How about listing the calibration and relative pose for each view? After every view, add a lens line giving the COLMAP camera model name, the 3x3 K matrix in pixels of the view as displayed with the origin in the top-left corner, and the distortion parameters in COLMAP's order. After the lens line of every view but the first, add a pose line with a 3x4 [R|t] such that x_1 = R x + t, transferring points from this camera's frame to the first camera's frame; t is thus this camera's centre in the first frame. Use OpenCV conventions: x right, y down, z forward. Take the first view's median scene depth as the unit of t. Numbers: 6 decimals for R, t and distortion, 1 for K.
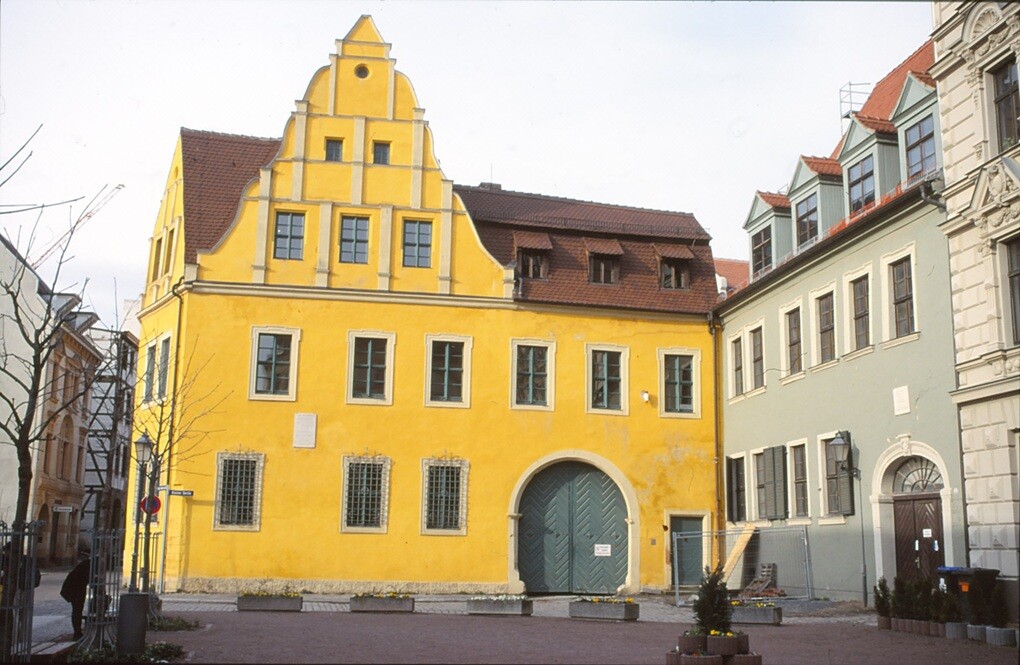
lens RADIAL K [[1154.9, 0, 510.0], [0, 1154.9, 332.5], [0, 0, 1]] dist [-0.004534, 0.010248]
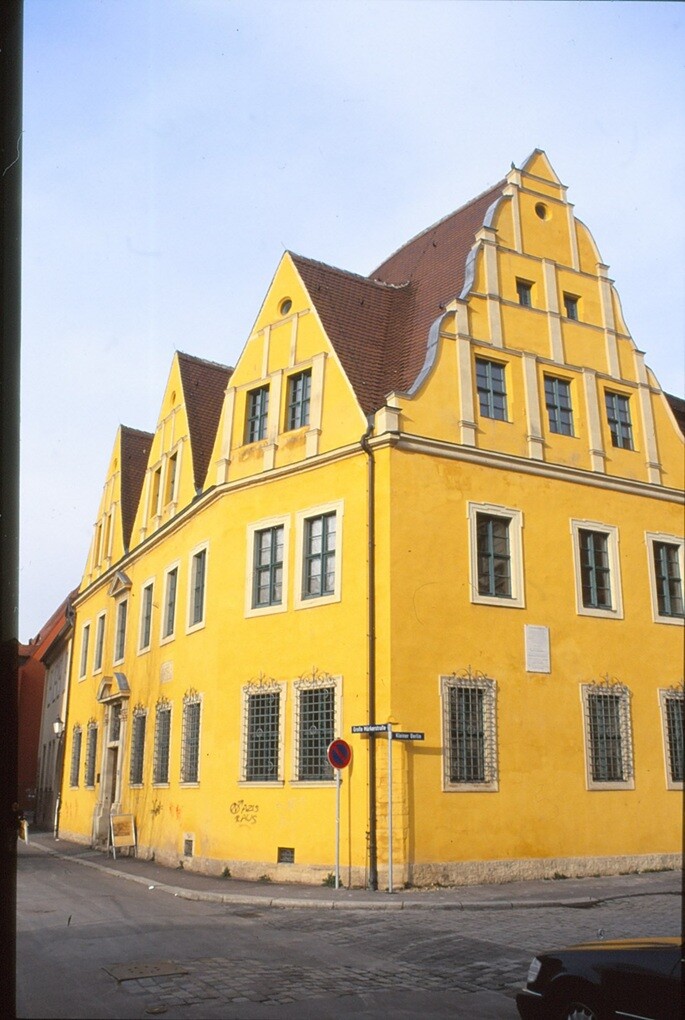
lens RADIAL K [[937.4, 0, 342.5], [0, 937.4, 510.0], [0, 0, 1]] dist [-0.073340, 0.002706]
pose [[0.950138, 0.075740, 0.302490, -0.470840], [-0.043996, 0.992911, -0.110419, 0.067160], [-0.308709, 0.091605, 0.946735, 0.465084]]
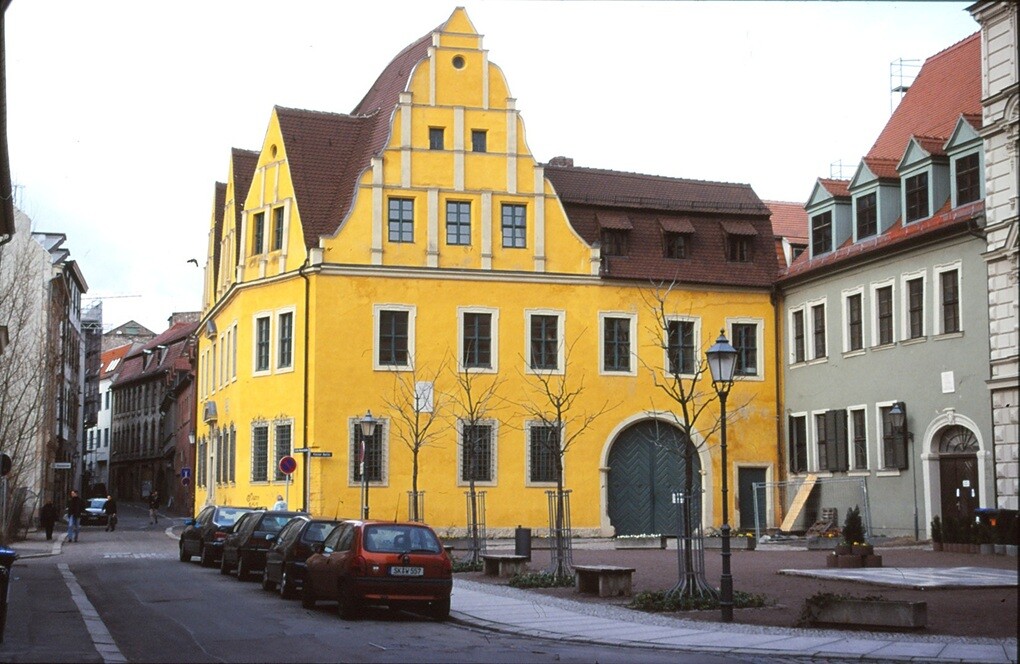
lens RADIAL K [[1678.5, 0, 529.9], [0, 1678.5, 332.8], [0, 0, 1]] dist [0.255042, -0.044878]
pose [[0.994535, -0.006182, 0.104219, -0.240789], [-0.003018, 0.996126, 0.087887, -0.120141], [-0.104359, -0.087721, 0.990664, -0.620341]]
